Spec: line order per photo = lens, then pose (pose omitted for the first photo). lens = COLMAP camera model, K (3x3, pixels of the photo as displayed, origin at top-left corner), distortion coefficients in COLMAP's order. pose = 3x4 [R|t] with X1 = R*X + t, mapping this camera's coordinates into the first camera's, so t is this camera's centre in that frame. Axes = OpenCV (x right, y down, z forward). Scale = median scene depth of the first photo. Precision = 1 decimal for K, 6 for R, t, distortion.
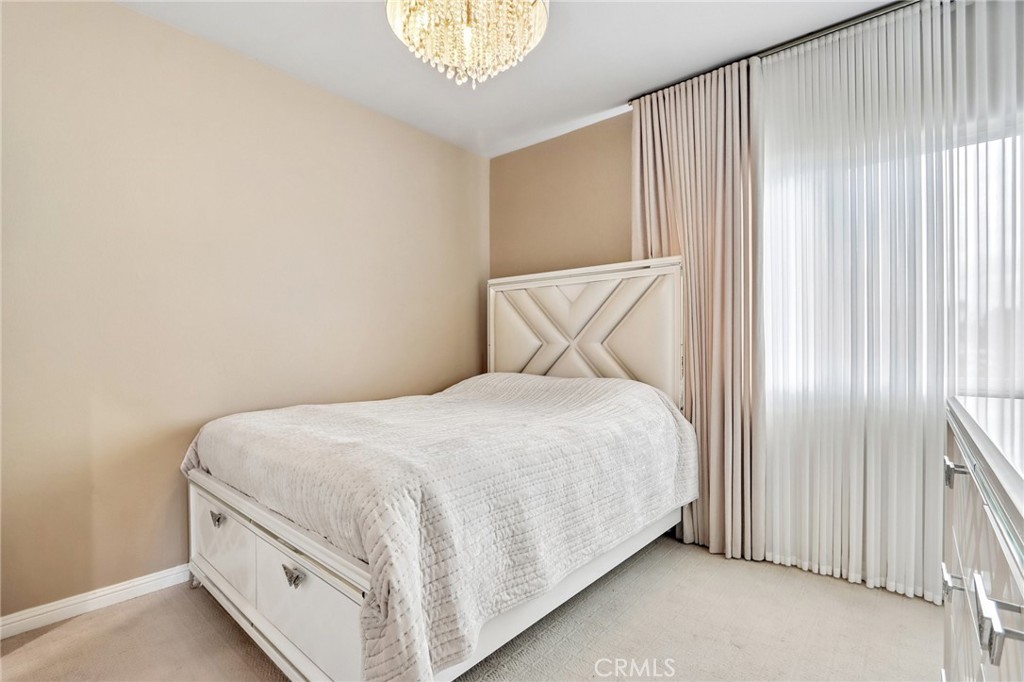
lens RADIAL K [[468.9, 0, 512.0], [0, 468.9, 341.0], [0, 0, 1]] dist [-0.000570, -0.000155]
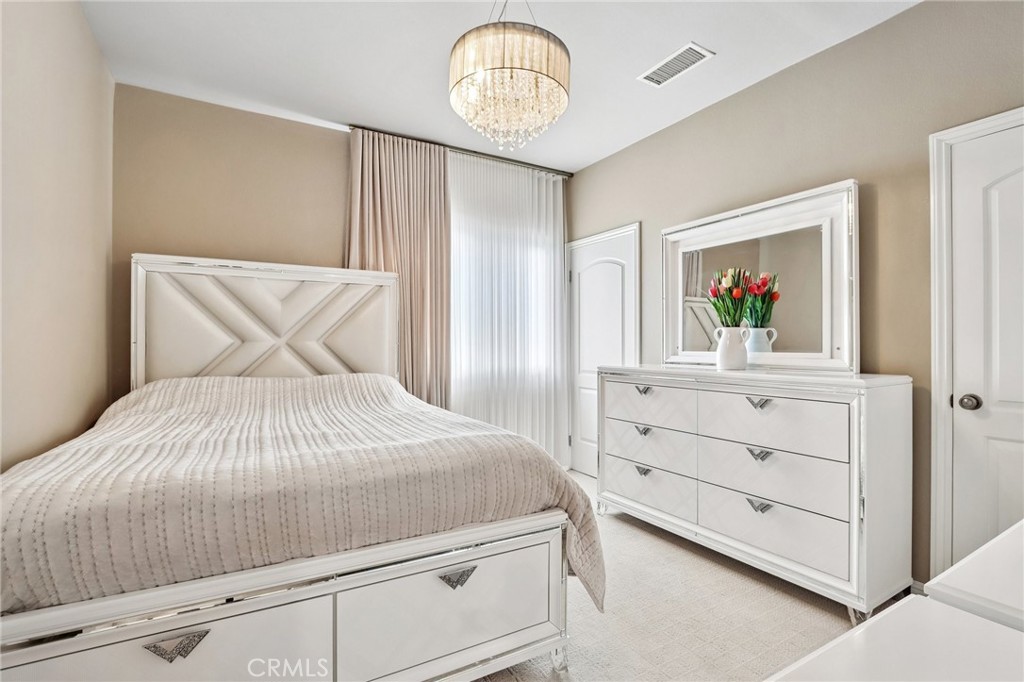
lens RADIAL K [[468.9, 0, 512.0], [0, 468.9, 341.0], [0, 0, 1]] dist [-0.000570, -0.000155]
pose [[0.343486, 0.006992, 0.939132, -0.649572], [-0.003641, 0.999975, -0.006114, 0.008024], [-0.939151, -0.001320, 0.343503, 0.246919]]
